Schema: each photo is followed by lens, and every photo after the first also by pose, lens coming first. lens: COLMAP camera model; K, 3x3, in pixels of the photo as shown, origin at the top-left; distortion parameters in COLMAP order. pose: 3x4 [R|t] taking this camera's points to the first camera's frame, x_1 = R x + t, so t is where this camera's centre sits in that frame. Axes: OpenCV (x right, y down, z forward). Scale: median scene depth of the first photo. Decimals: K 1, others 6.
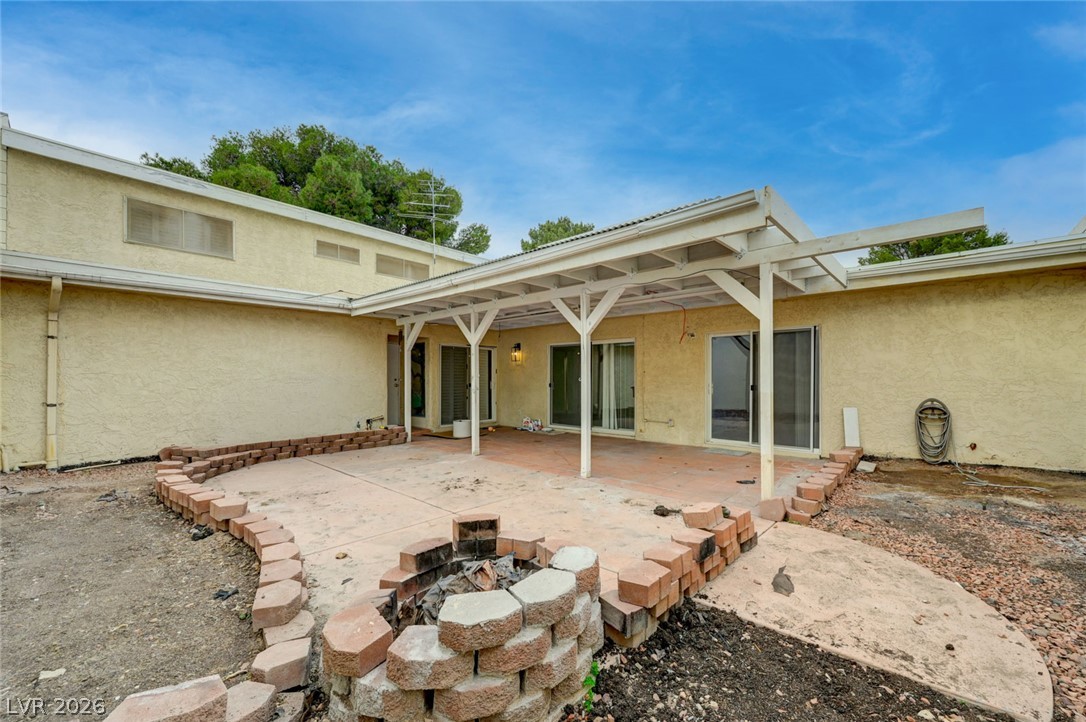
lens RADIAL K [[425.2, 0, 545.1], [0, 425.2, 375.5], [0, 0, 1]] dist [0.001077, 0.000139]
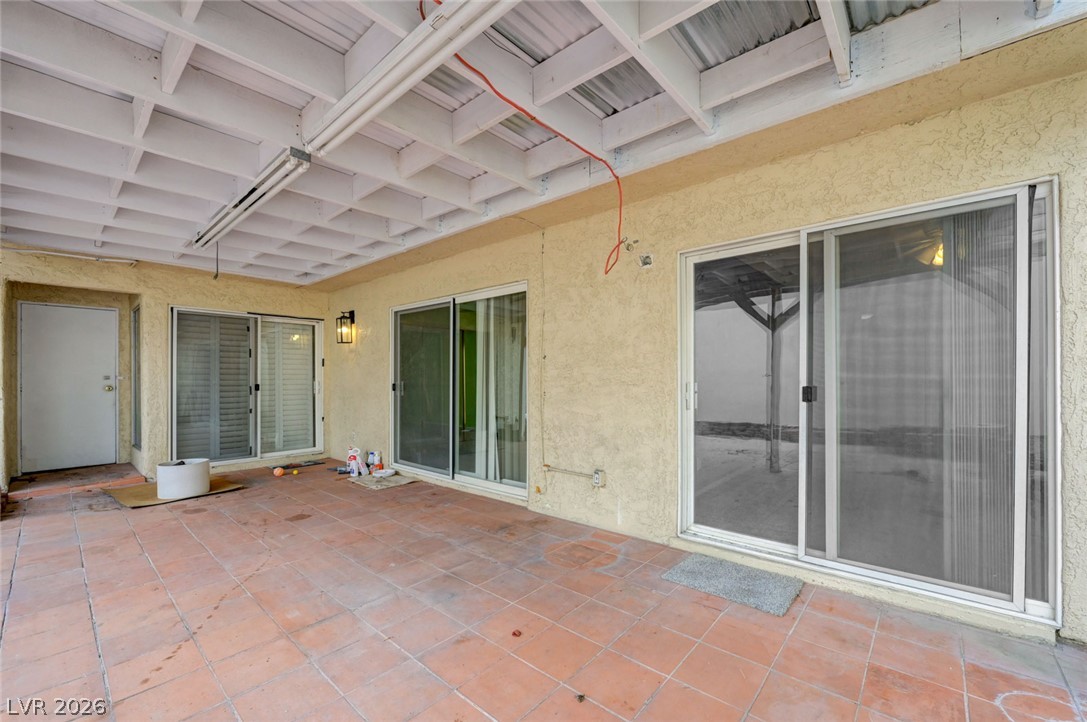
lens RADIAL K [[442.4, 0, 546.5], [0, 442.4, 372.1], [0, 0, 1]] dist [-0.007083, -0.000205]
pose [[0.999627, -0.002302, 0.027203, 0.239059], [0.002544, 0.999957, -0.008875, 0.012451], [-0.027182, 0.008941, 0.999591, 0.583073]]
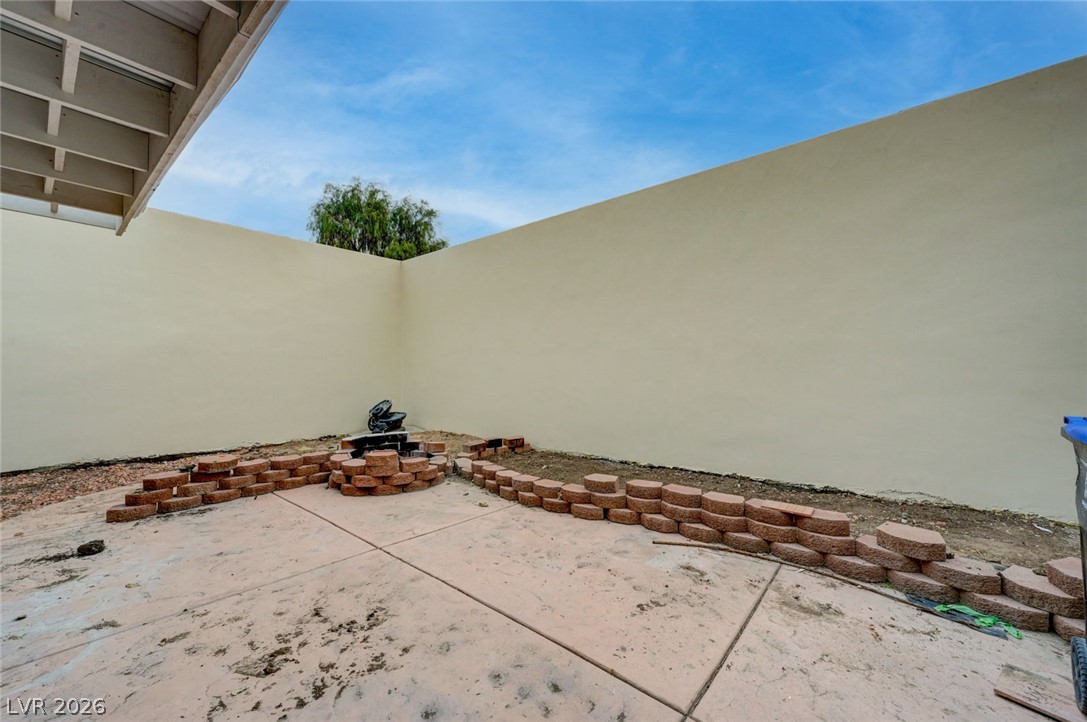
lens RADIAL K [[428.1, 0, 546.5], [0, 428.1, 362.7], [0, 0, 1]] dist [-0.000011, 0.000216]
pose [[-0.999045, 0.007997, -0.042960, -0.240001], [0.008837, 0.999773, -0.019395, 0.011352], [0.042795, -0.019756, -0.998889, 0.892900]]
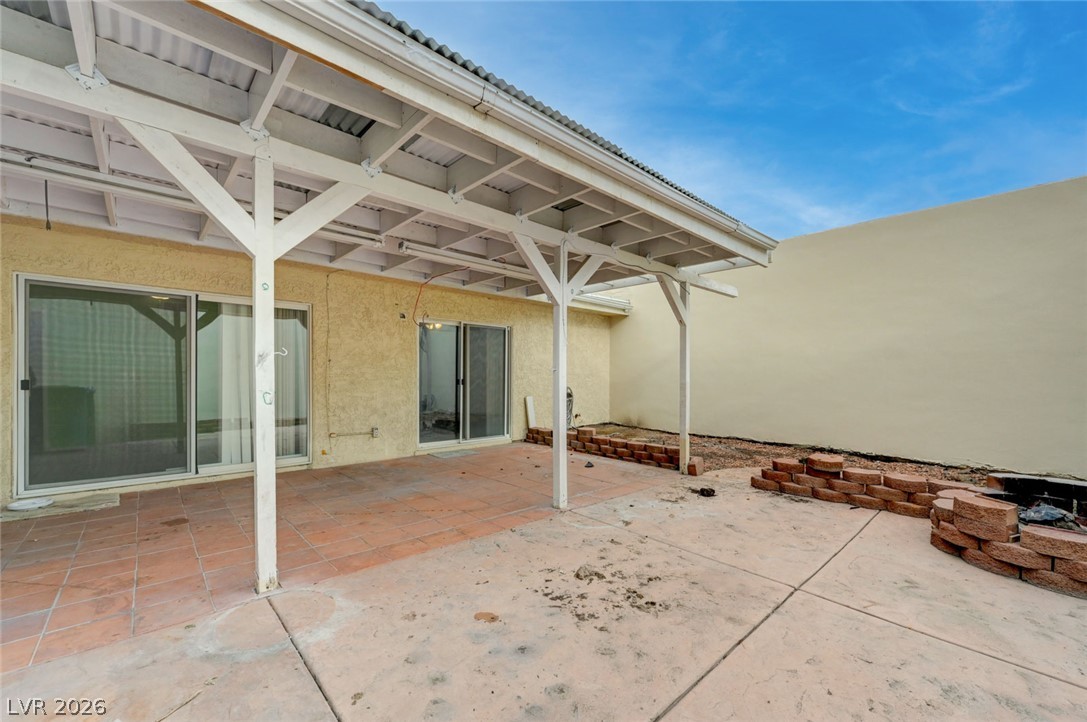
lens RADIAL K [[437.5, 0, 548.1], [0, 437.5, 377.2], [0, 0, 1]] dist [-0.001840, 0.000129]
pose [[0.078788, 0.002109, 0.996889, -0.432097], [-0.007687, 0.999969, -0.001508, 0.016841], [-0.996862, -0.007544, 0.078802, 0.662467]]
